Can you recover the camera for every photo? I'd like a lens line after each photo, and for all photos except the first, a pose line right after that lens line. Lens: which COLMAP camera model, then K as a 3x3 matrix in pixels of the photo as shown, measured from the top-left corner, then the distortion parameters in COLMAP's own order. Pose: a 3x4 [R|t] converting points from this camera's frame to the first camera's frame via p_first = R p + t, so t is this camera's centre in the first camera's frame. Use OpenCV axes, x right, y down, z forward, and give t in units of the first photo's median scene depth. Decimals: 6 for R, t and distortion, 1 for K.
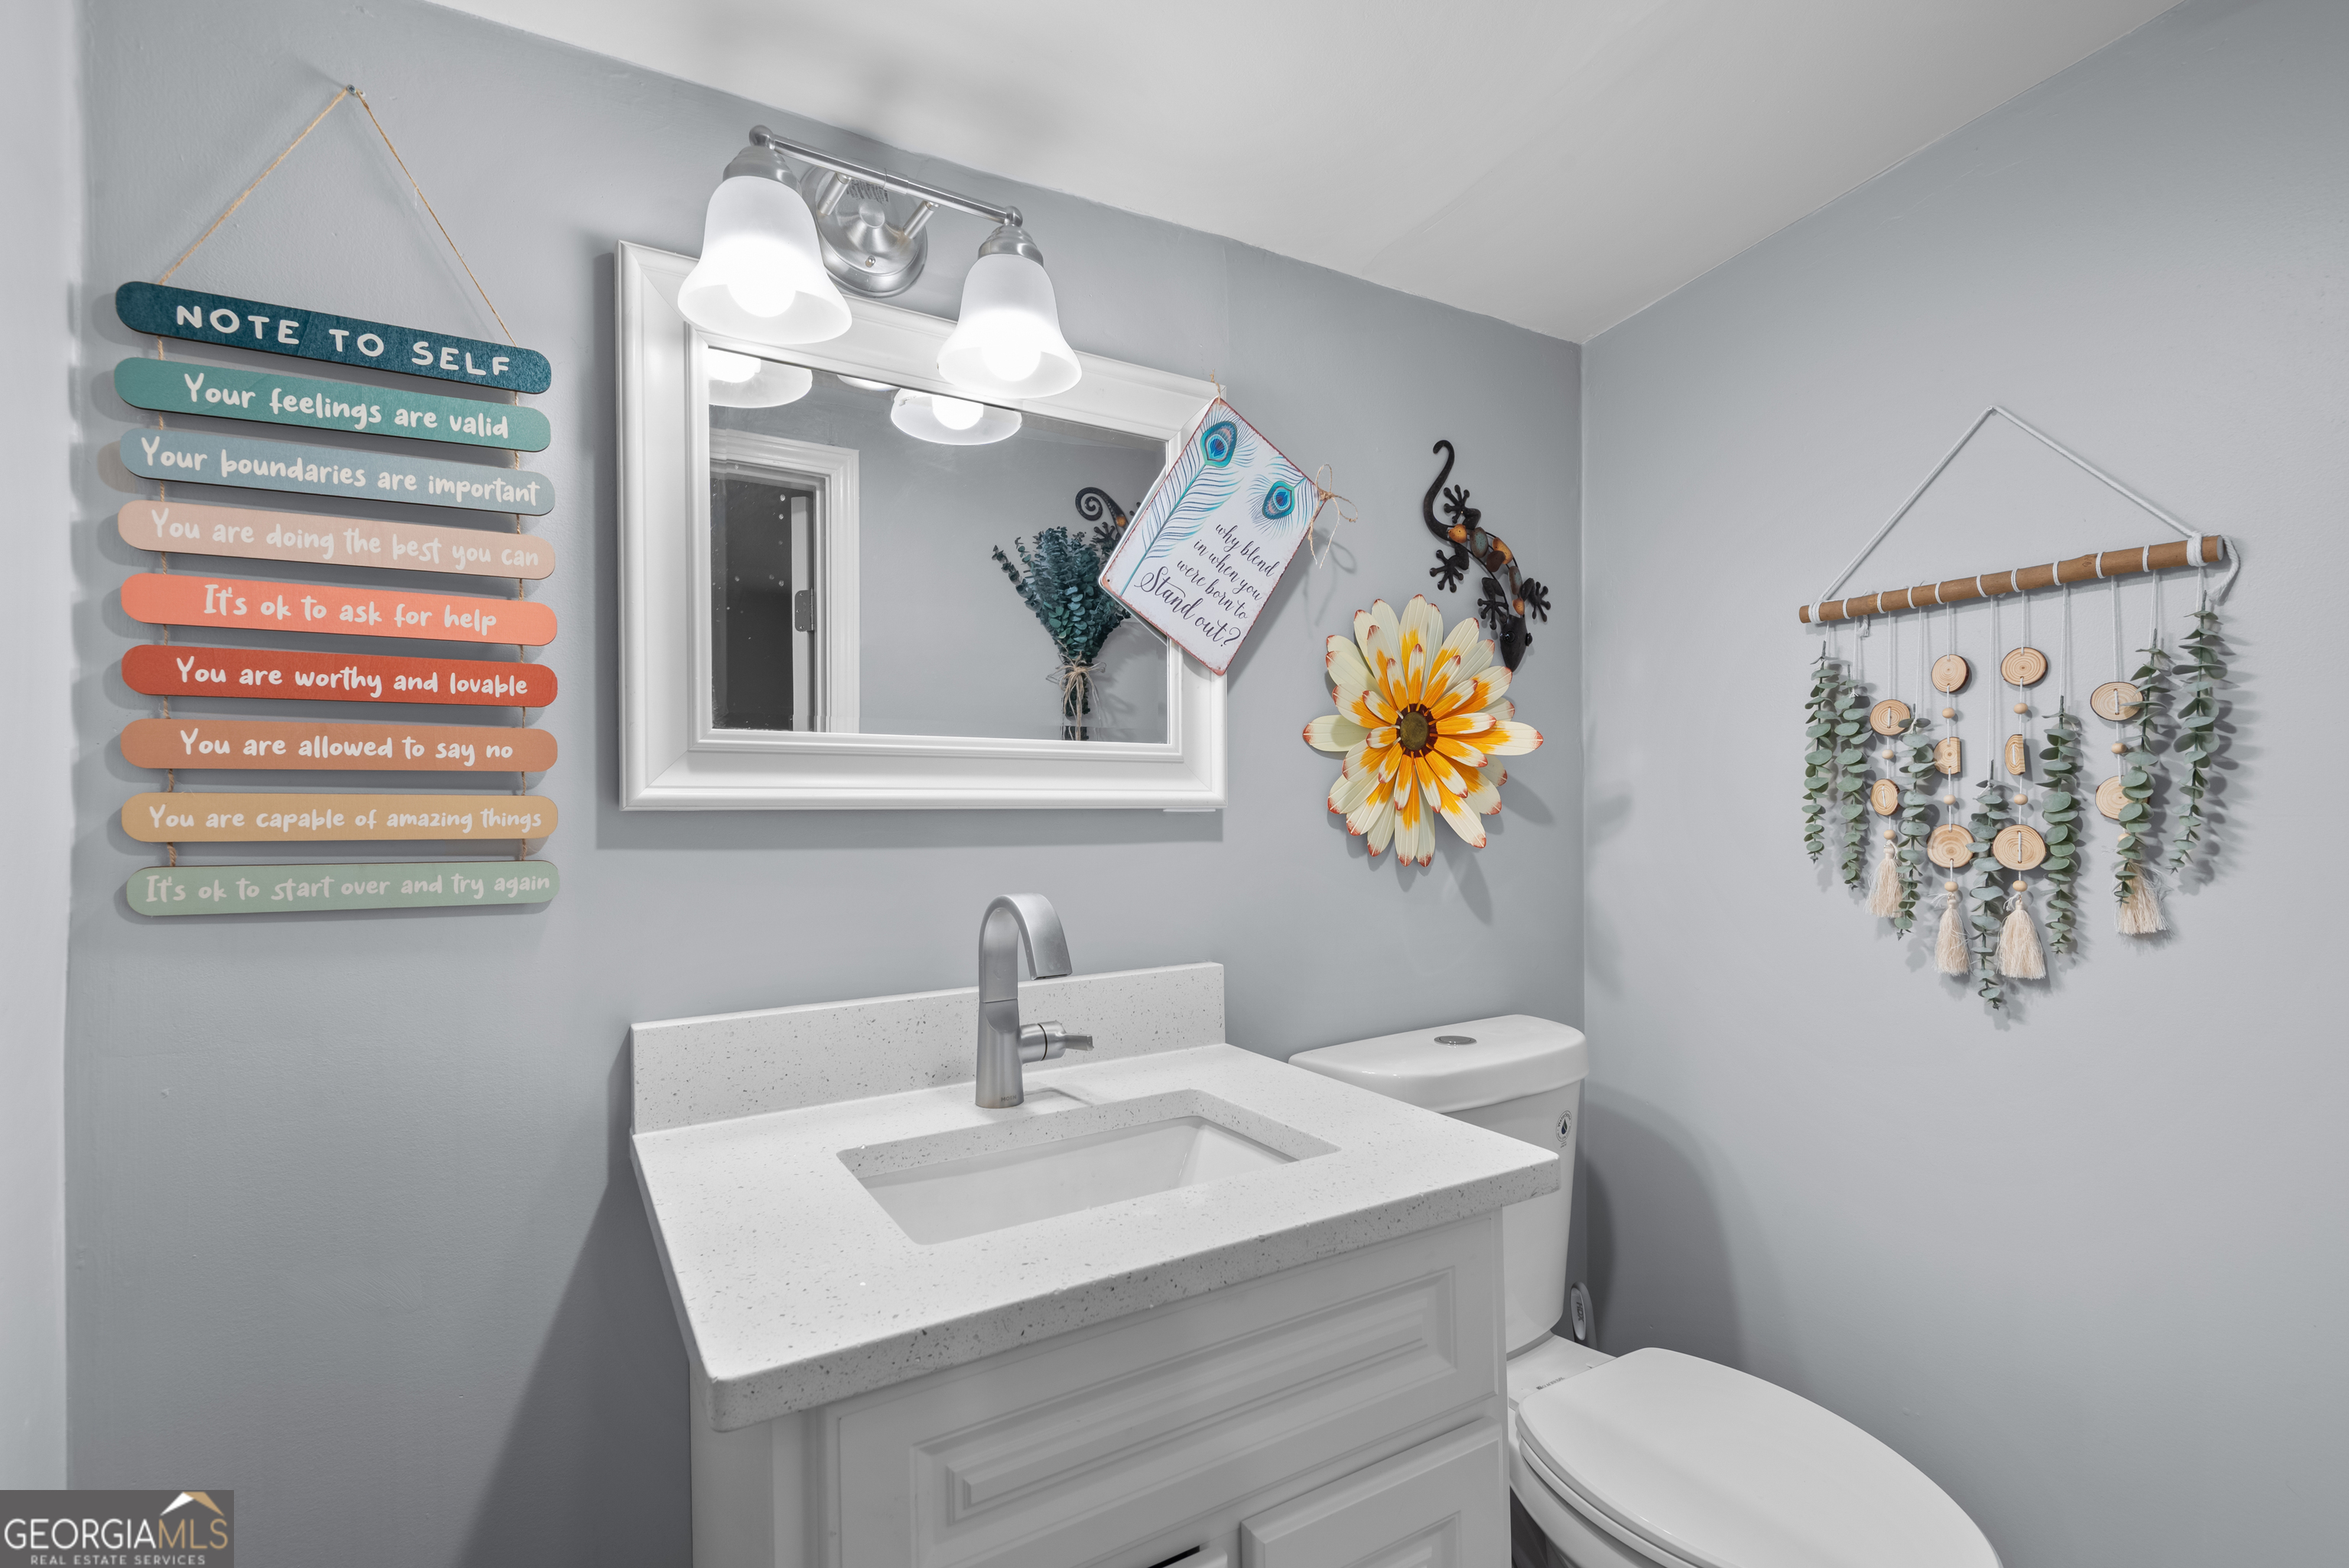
lens RADIAL K [[1057.6, 0, 1184.0], [0, 1057.6, 793.2], [0, 0, 1]] dist [0.043421, -0.028704]
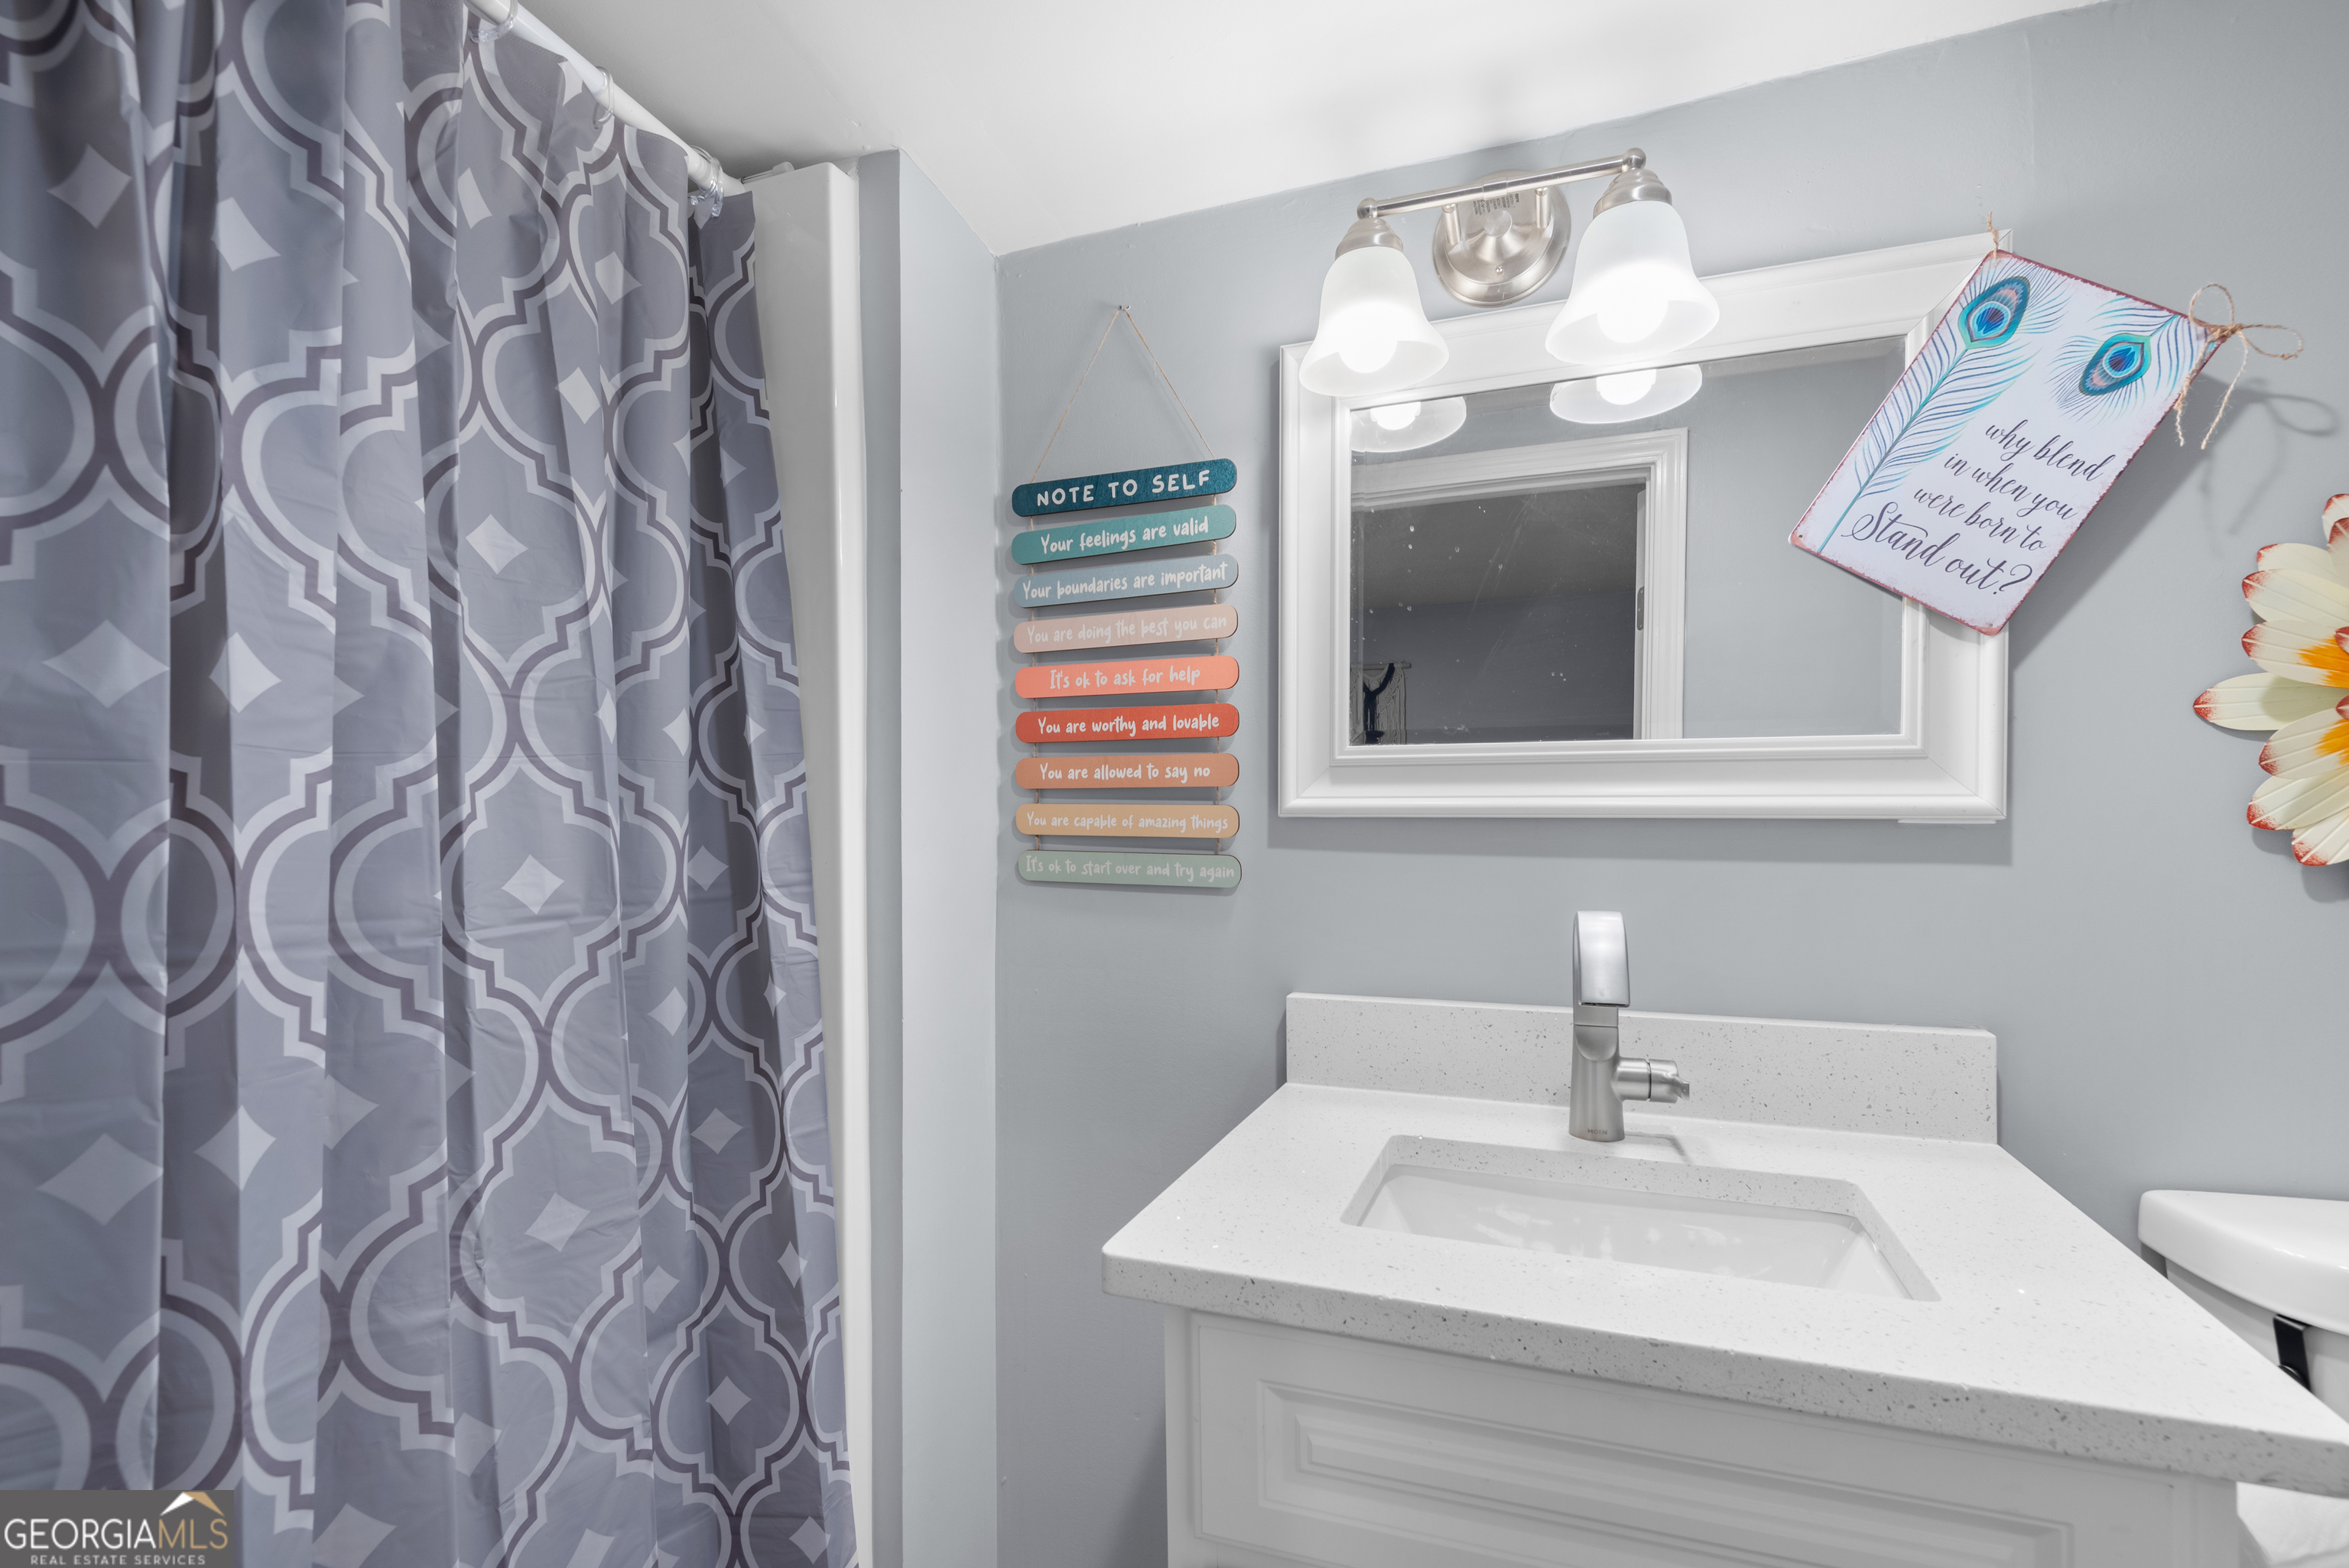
lens RADIAL K [[1081.6, 0, 1173.9], [0, 1081.6, 811.9], [0, 0, 1]] dist [0.043153, -0.031303]
pose [[0.625178, 0.004594, -0.780469, 0.339022], [0.007206, 0.999906, 0.011658, -0.004633], [0.780449, -0.012913, 0.625086, 0.121996]]
